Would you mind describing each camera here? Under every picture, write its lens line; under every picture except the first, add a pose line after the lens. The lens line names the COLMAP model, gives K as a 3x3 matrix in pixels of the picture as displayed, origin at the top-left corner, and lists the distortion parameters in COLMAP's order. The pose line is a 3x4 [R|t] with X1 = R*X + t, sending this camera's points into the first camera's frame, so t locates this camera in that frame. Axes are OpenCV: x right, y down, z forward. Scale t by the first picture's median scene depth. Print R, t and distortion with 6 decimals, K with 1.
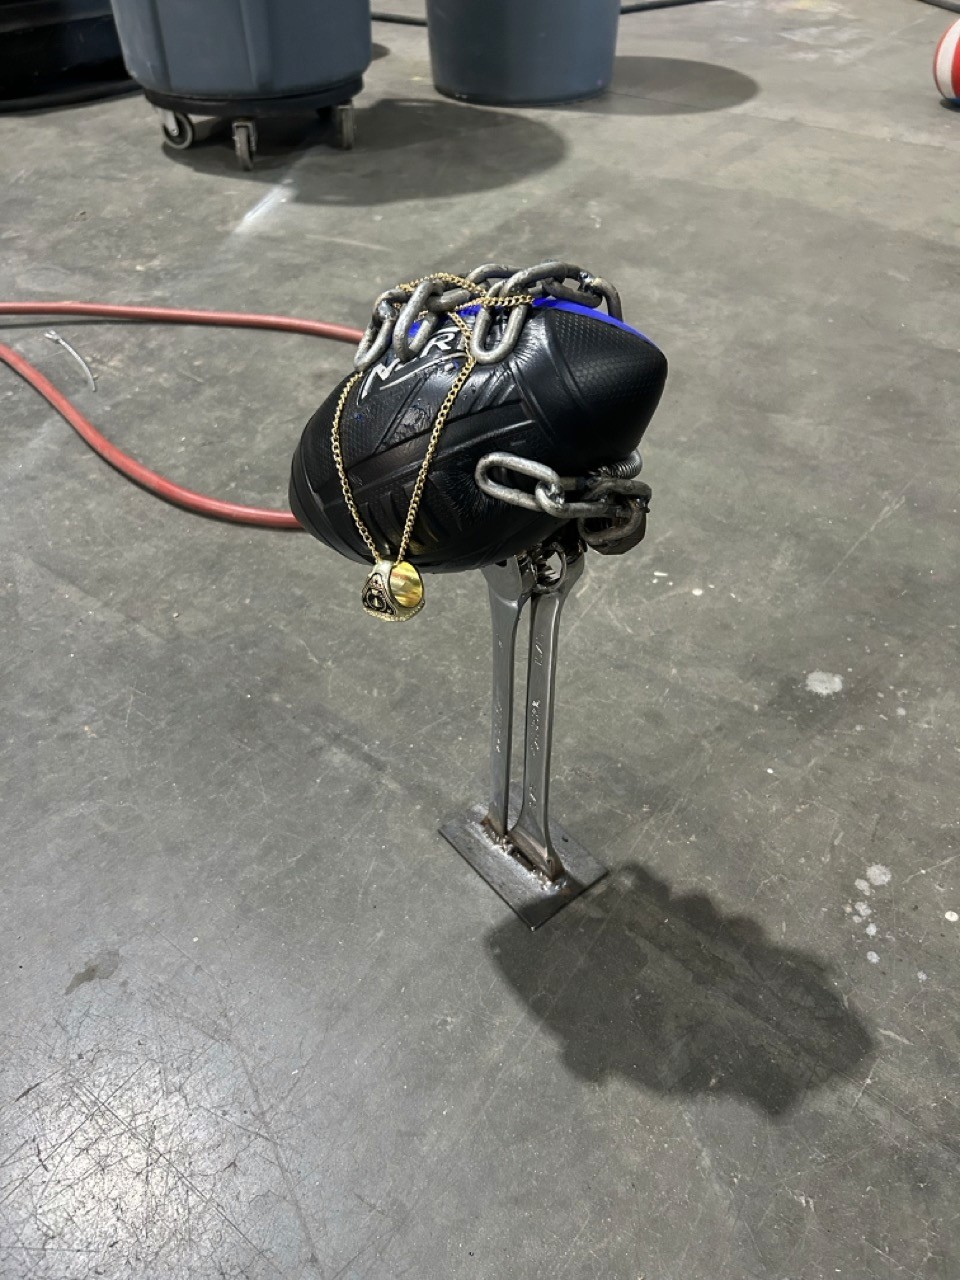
lens RADIAL K [[984.1, 0, 485.0], [0, 984.1, 644.0], [0, 0, 1]] dist [0.049035, -0.061553]
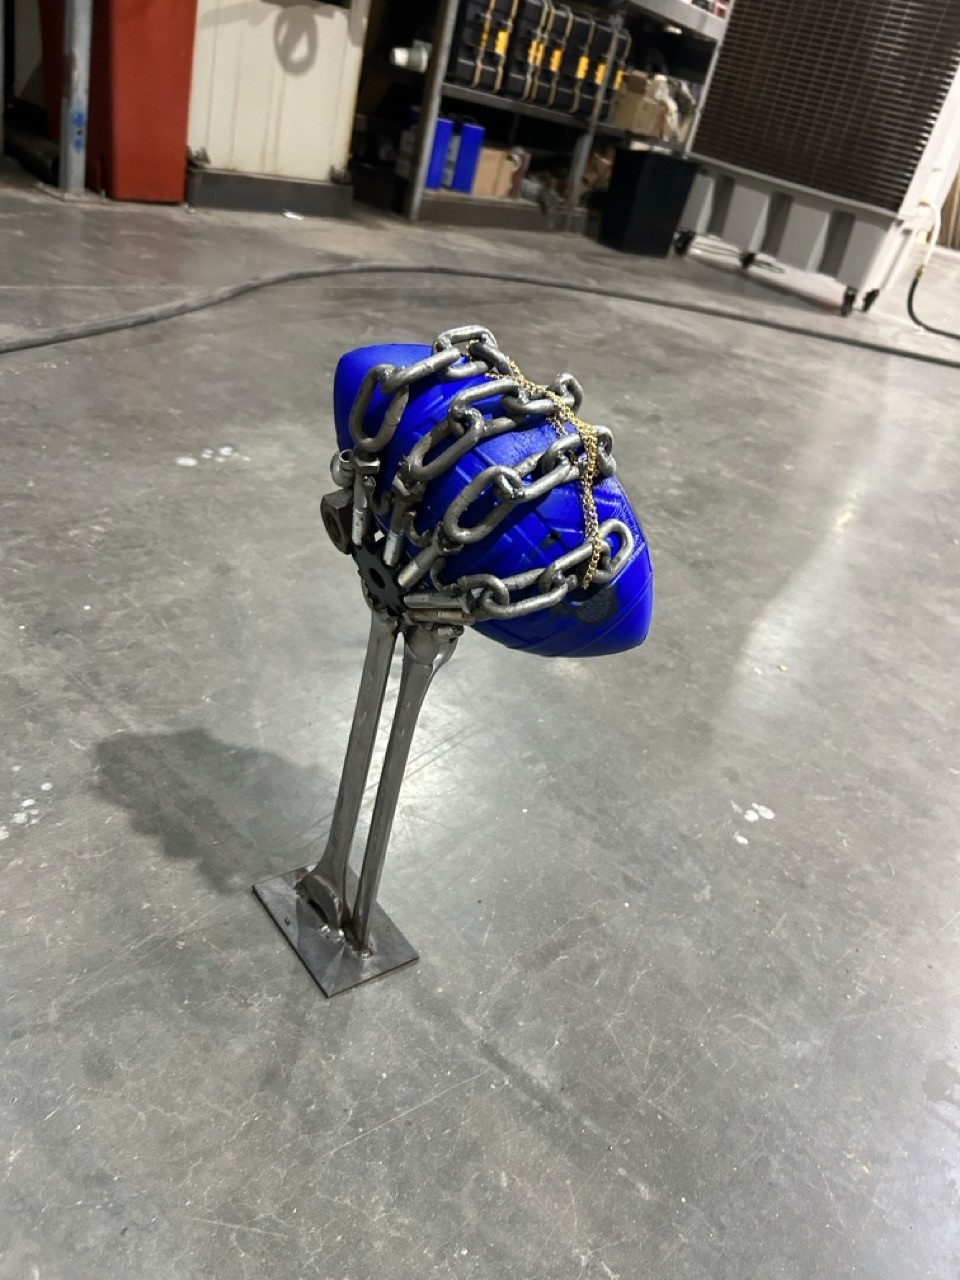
lens RADIAL K [[984.1, 0, 486.3], [0, 984.1, 640.7], [0, 0, 1]] dist [0.049035, -0.061553]
pose [[-0.974477, -0.198721, -0.104422, 0.050974], [-0.161429, 0.297084, 0.941107, -0.839373], [-0.155996, 0.933944, -0.321581, 1.079434]]
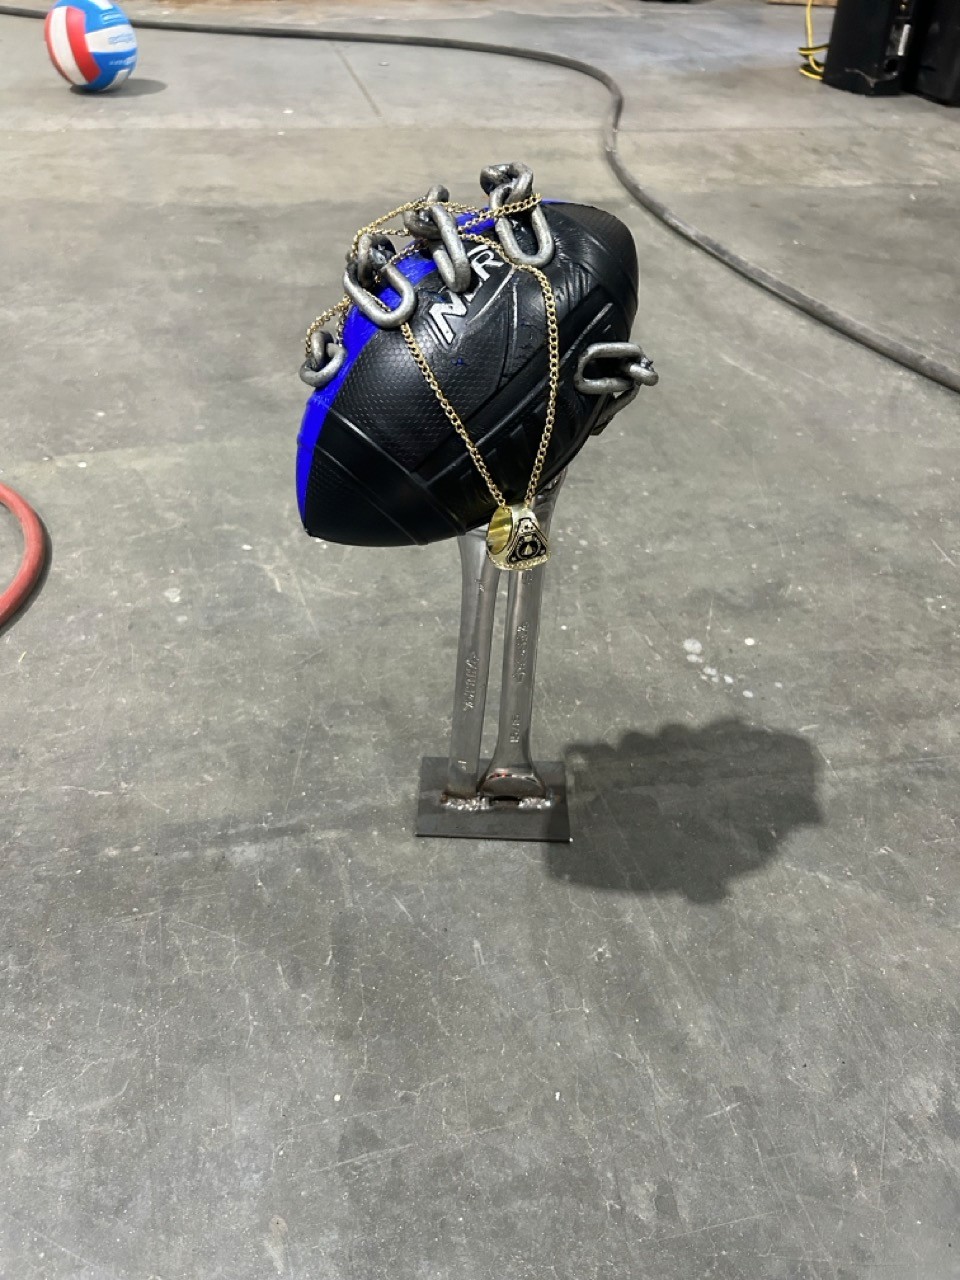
lens RADIAL K [[984.1, 0, 479.0], [0, 984.1, 640.6], [0, 0, 1]] dist [0.049035, -0.061553]
pose [[0.635312, -0.464631, 0.616844, -0.529161], [0.472639, 0.865627, 0.165234, -0.100479], [-0.610730, 0.186570, 0.769546, 0.231097]]
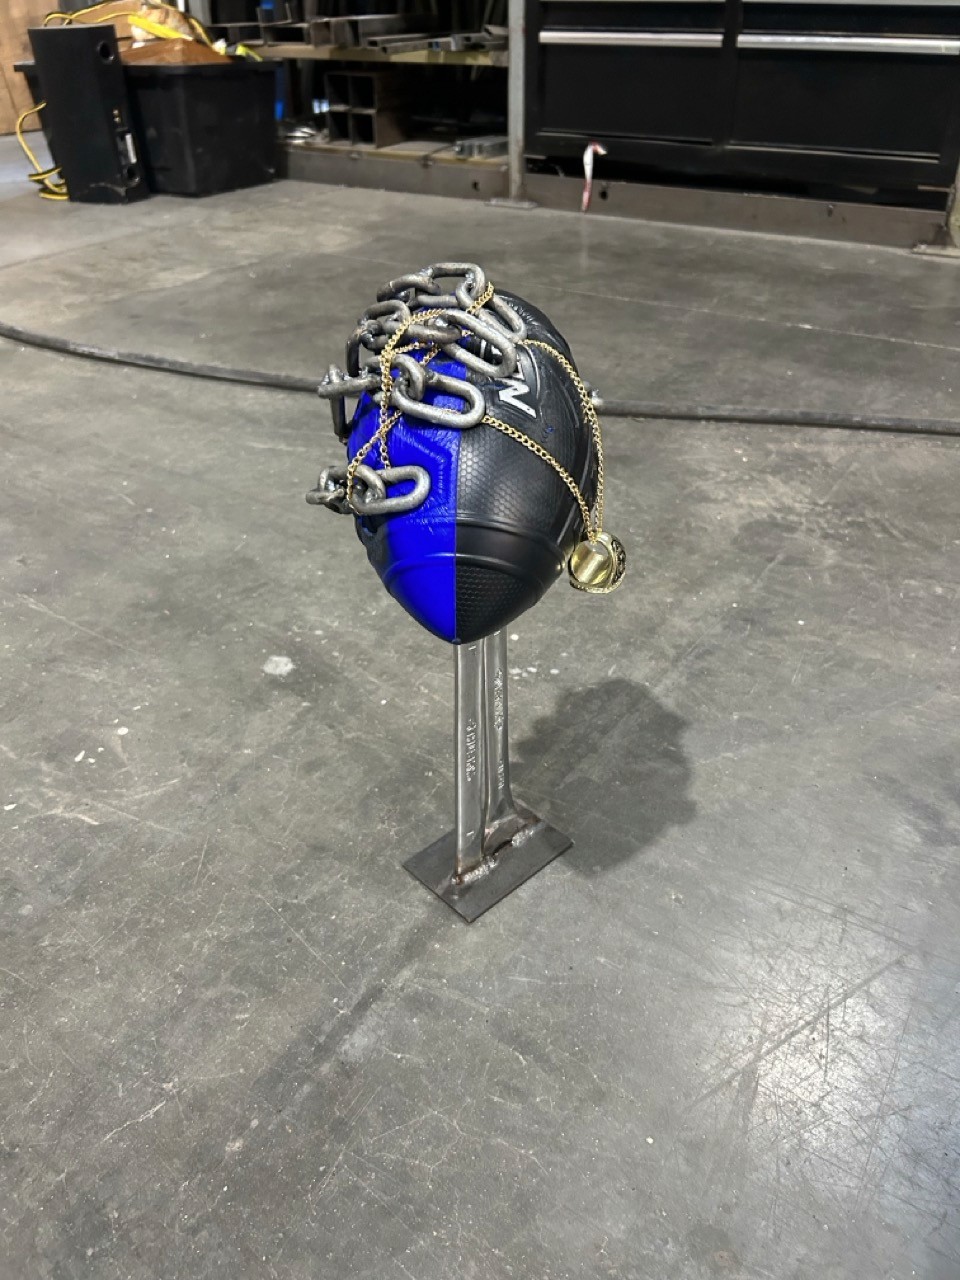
lens RADIAL K [[984.1, 0, 476.6], [0, 984.1, 647.2], [0, 0, 1]] dist [0.049035, -0.061553]
pose [[-0.081807, -0.552697, 0.829358, -0.719028], [0.670100, 0.585478, 0.456269, -0.405833], [-0.737749, 0.593079, 0.322466, 0.579049]]
